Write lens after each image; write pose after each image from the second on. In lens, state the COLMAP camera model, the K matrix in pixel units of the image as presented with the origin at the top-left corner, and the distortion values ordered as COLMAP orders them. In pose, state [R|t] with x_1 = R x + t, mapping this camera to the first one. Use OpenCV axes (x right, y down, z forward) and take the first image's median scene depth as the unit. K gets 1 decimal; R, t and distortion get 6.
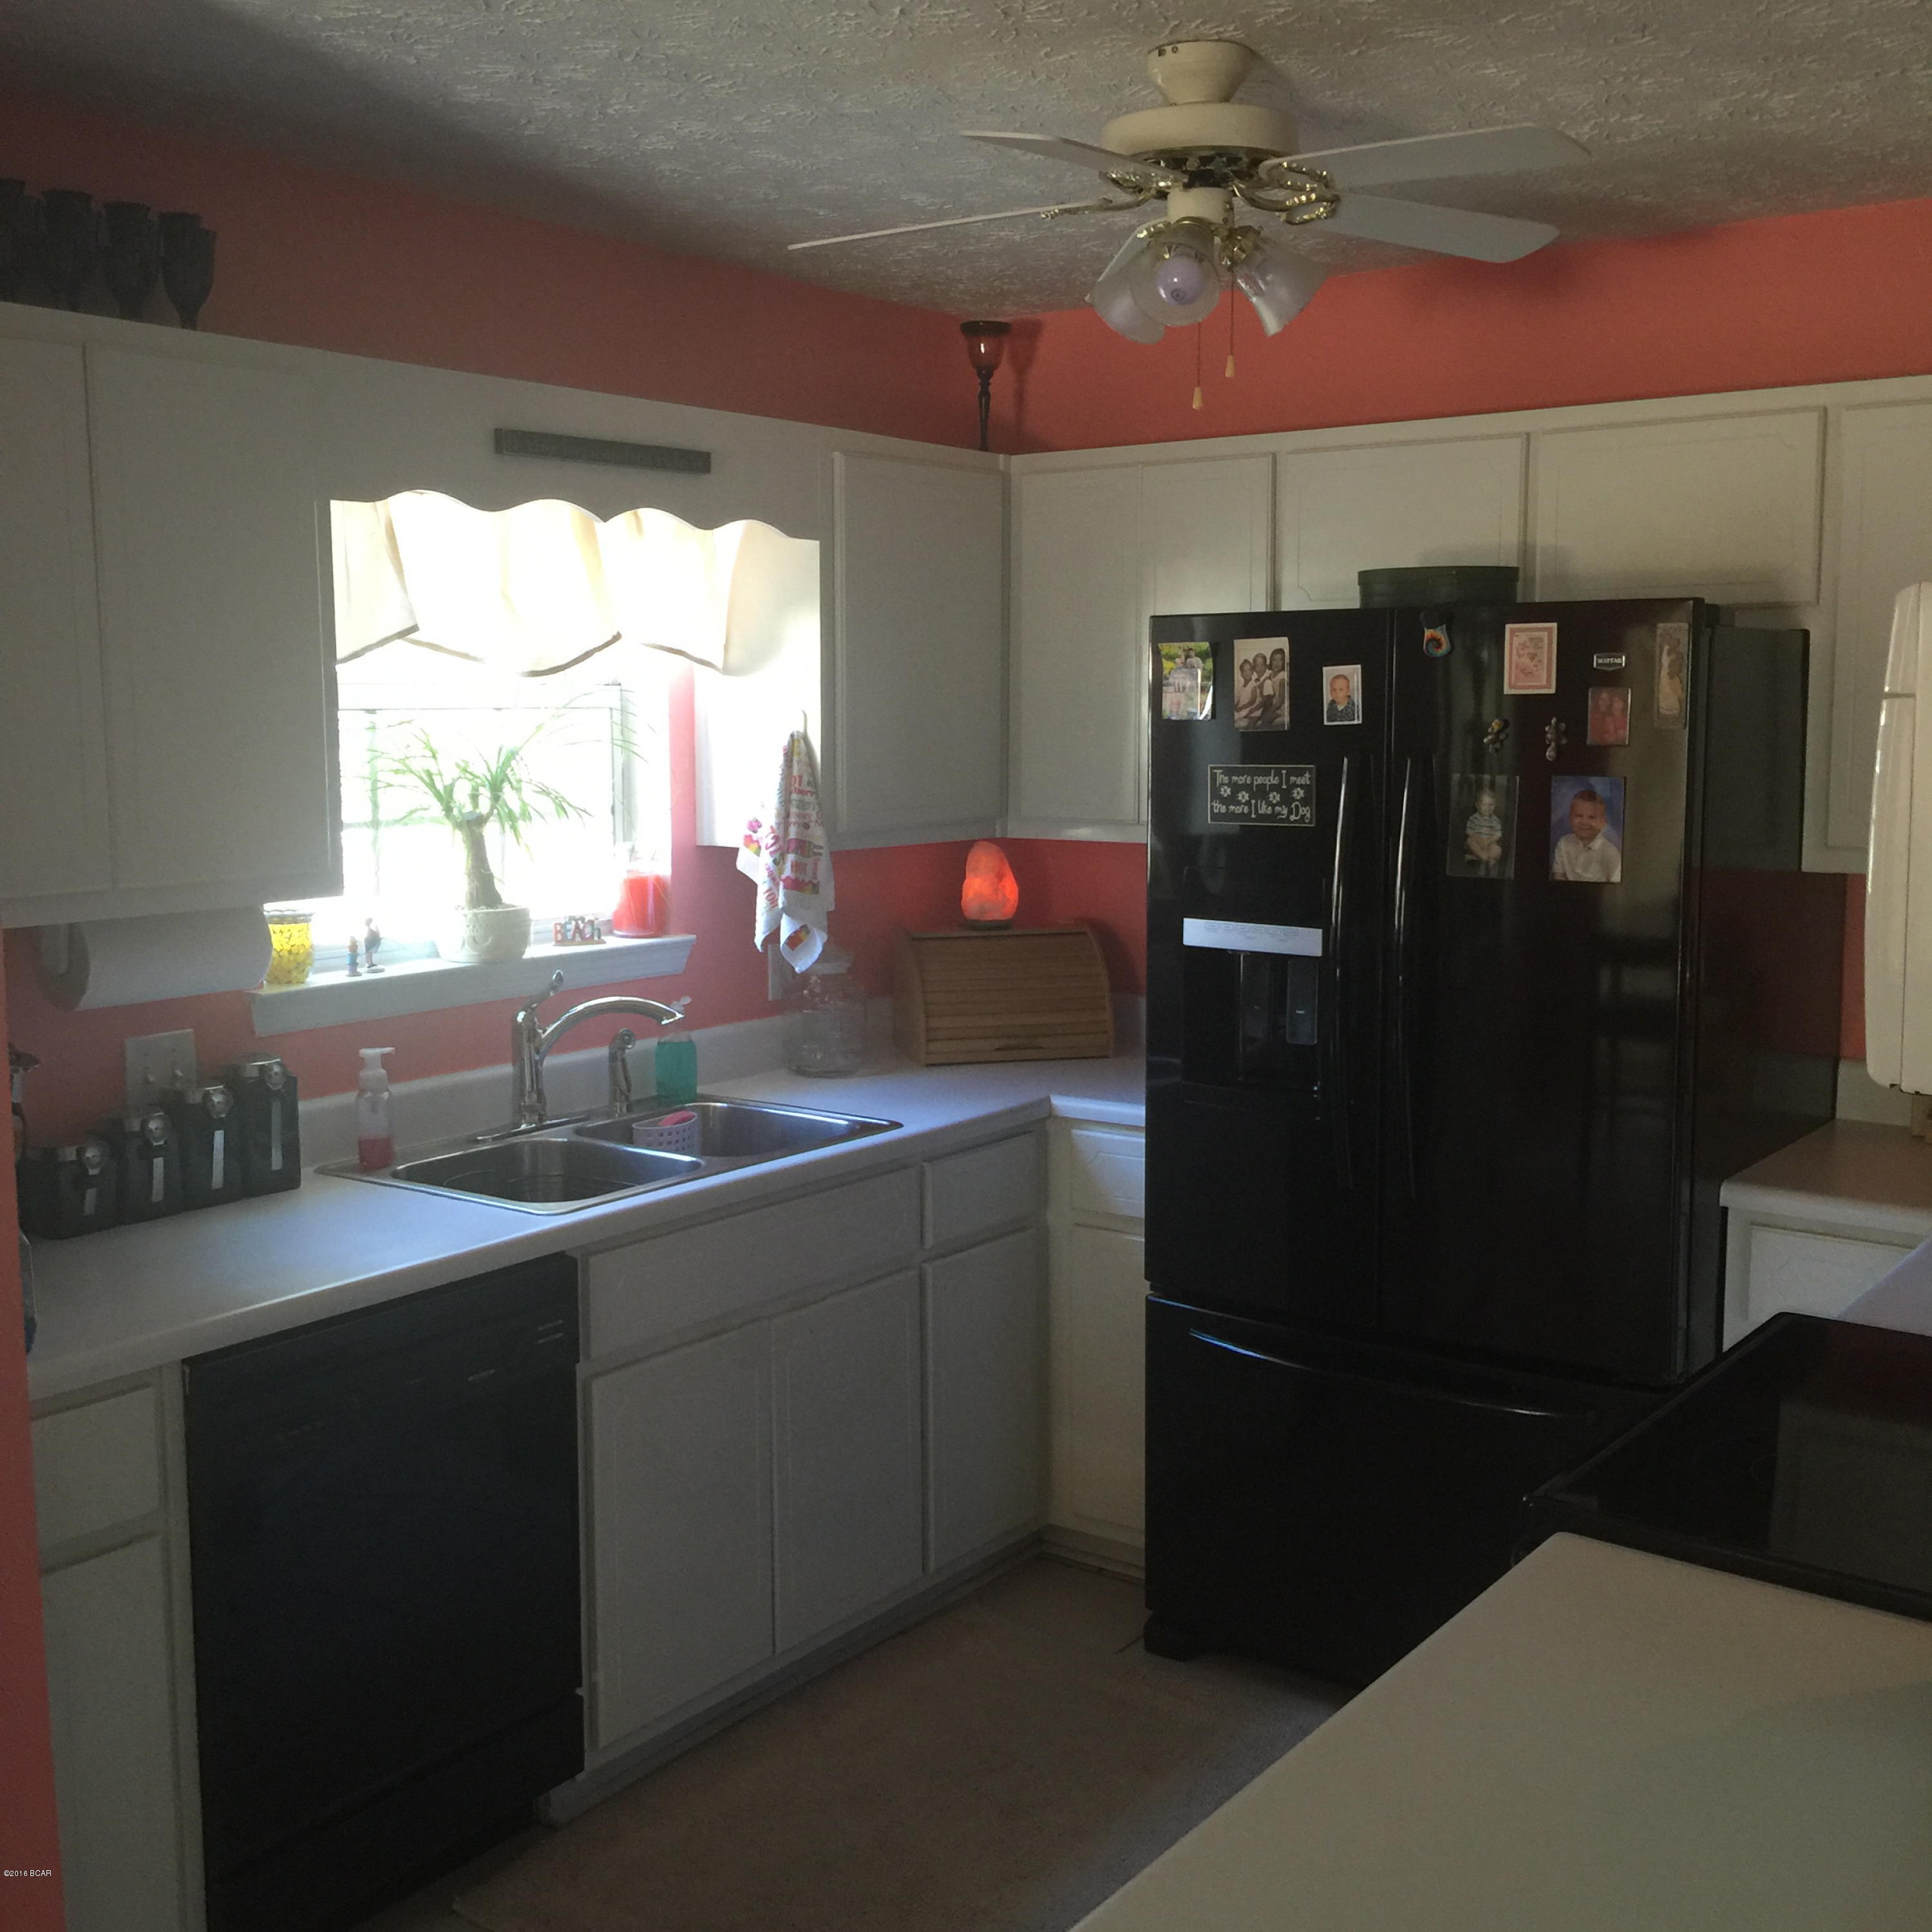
lens RADIAL K [[2202.1, 0, 968.9], [0, 2202.1, 911.2], [0, 0, 1]] dist [0.087801, -0.139782]
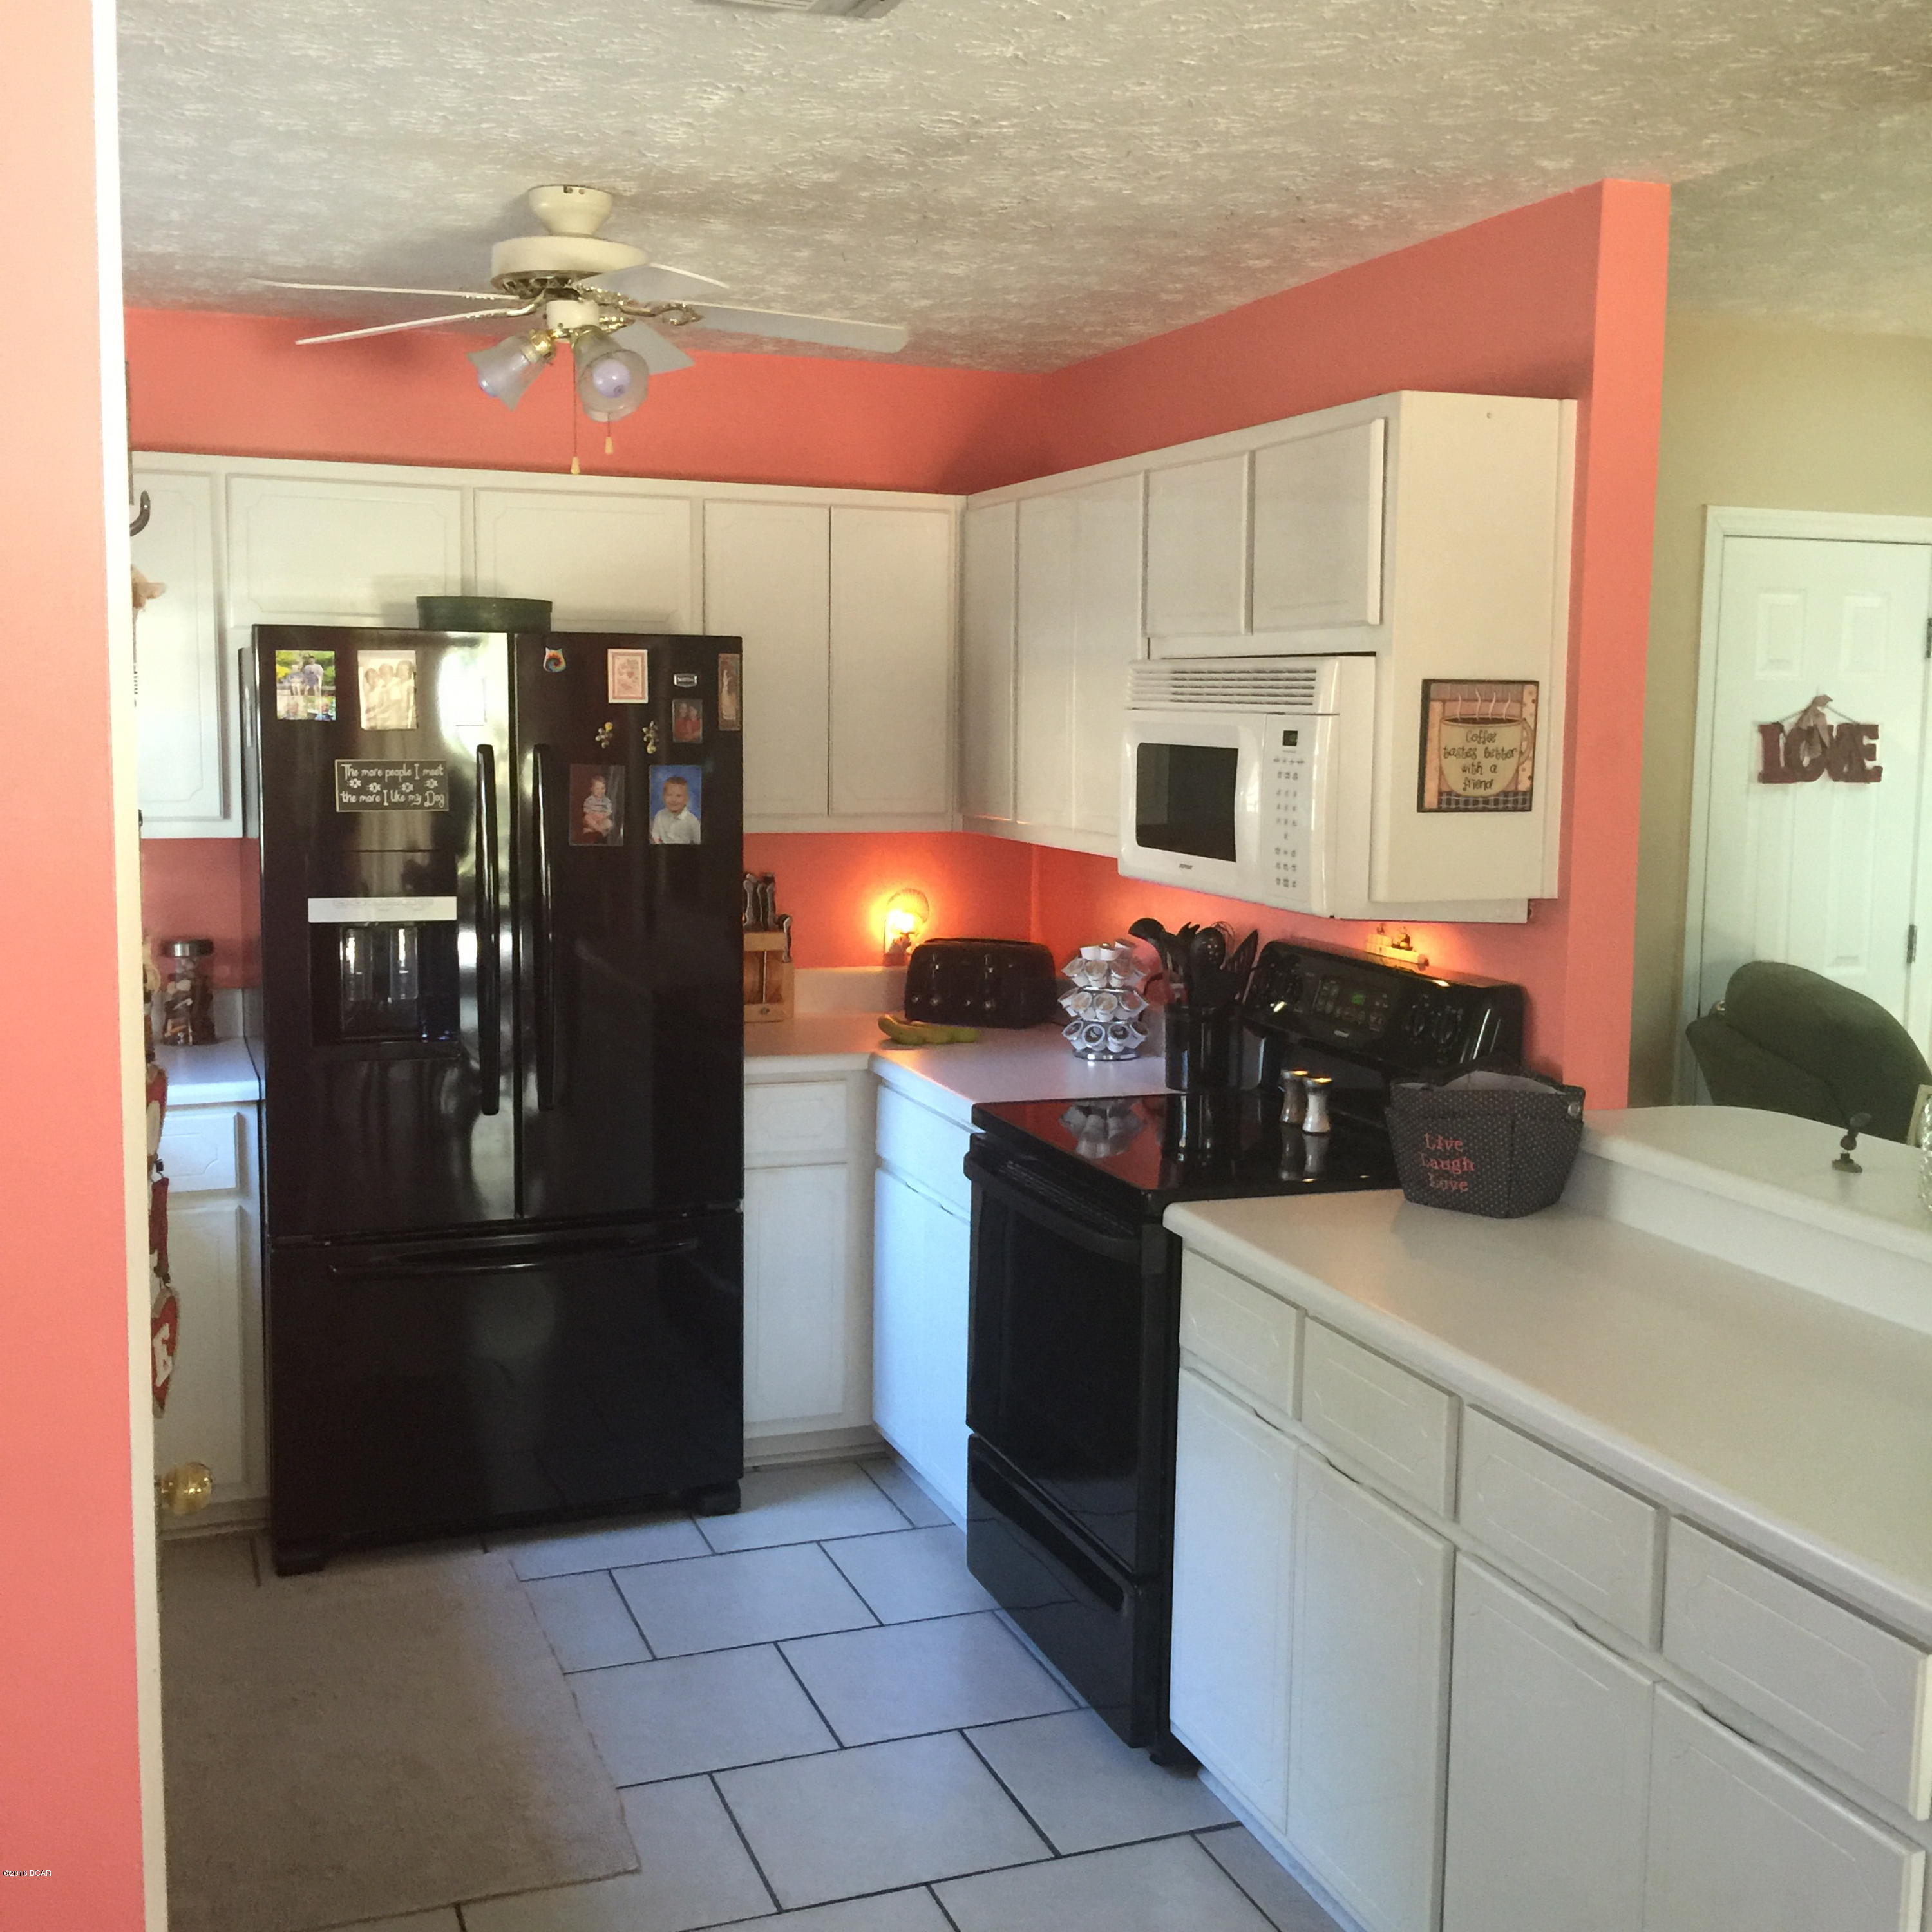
lens RADIAL K [[2202.1, 0, 968.9], [0, 2202.1, 911.2], [0, 0, 1]] dist [0.087801, -0.139782]
pose [[0.544482, -0.071662, 0.835706, -0.683252], [0.065982, 0.996915, 0.042498, -0.016476], [-0.836173, 0.032002, 0.547531, 0.112417]]
